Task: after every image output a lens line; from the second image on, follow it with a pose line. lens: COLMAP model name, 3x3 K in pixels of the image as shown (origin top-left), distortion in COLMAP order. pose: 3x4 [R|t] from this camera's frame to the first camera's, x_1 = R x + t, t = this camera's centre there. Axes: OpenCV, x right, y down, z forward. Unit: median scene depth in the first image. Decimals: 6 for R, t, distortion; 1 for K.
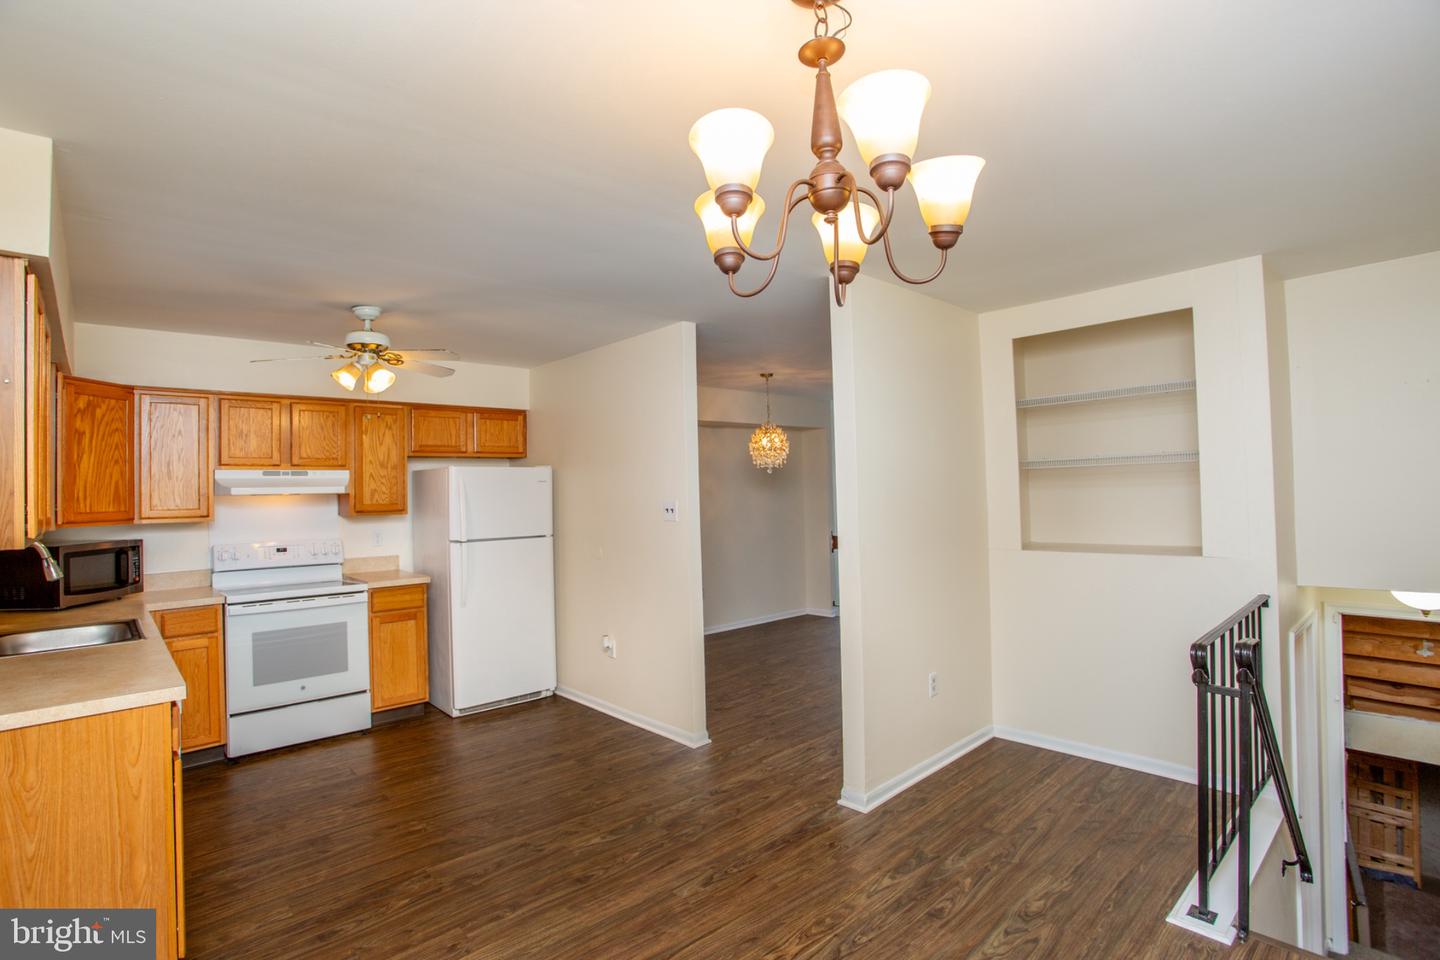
lens RADIAL K [[689.9, 0, 683.2], [0, 689.9, 473.9], [0, 0, 1]] dist [-0.048571, 0.000364]
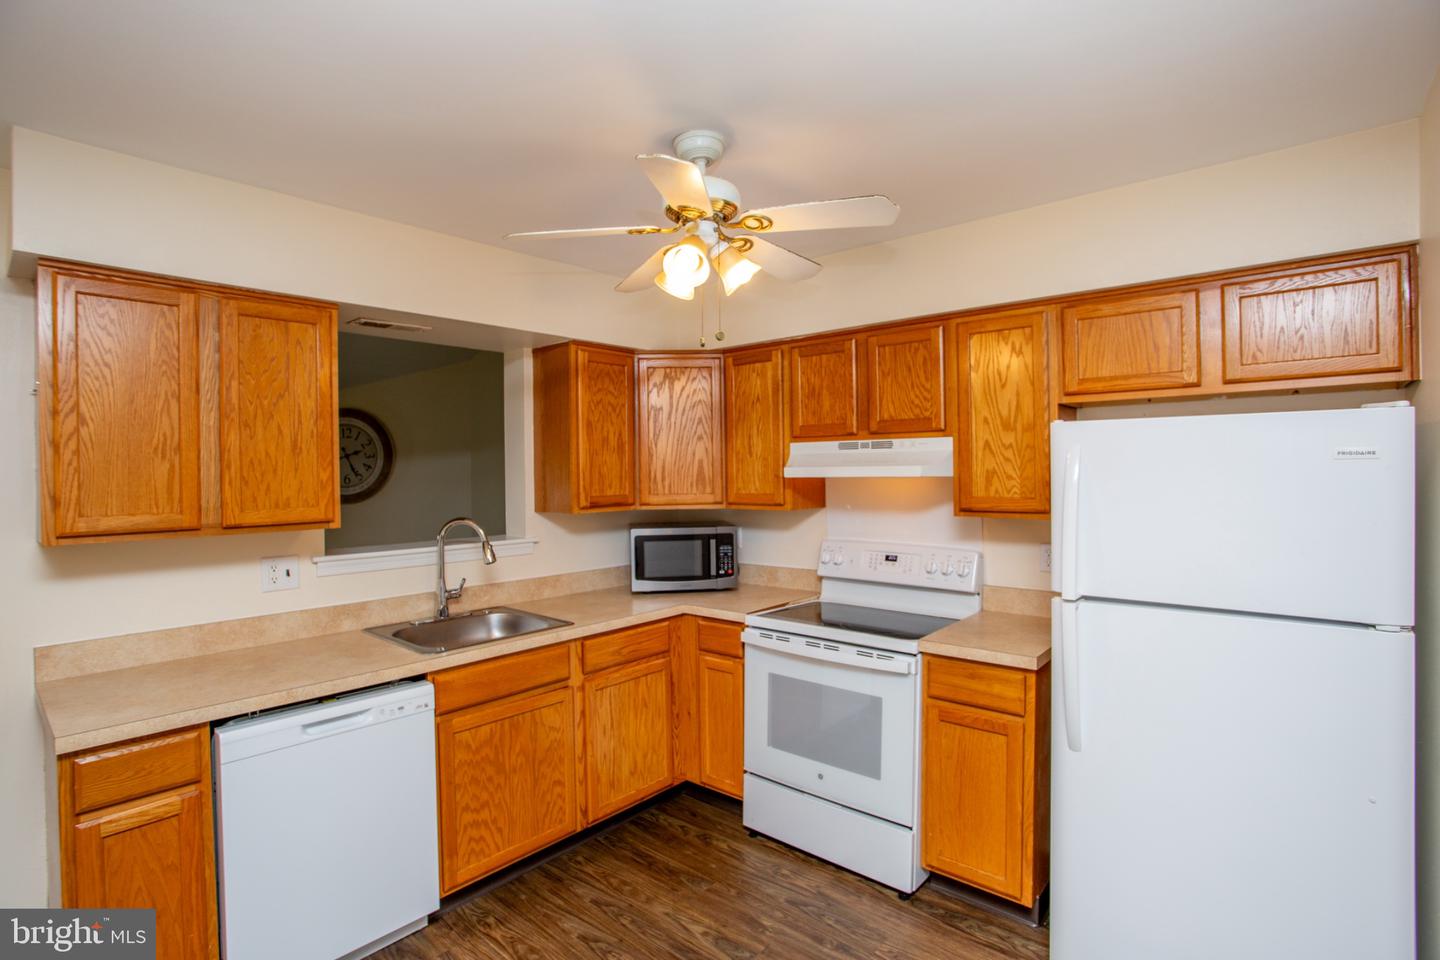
lens RADIAL K [[703.3, 0, 721.4], [0, 703.3, 473.1], [0, 0, 1]] dist [-0.051613, 0.023319]
pose [[0.136656, 0.023695, -0.990335, 0.078451], [0.031299, 0.999111, 0.028224, 0.002523], [0.990124, -0.034854, 0.135793, 0.781402]]
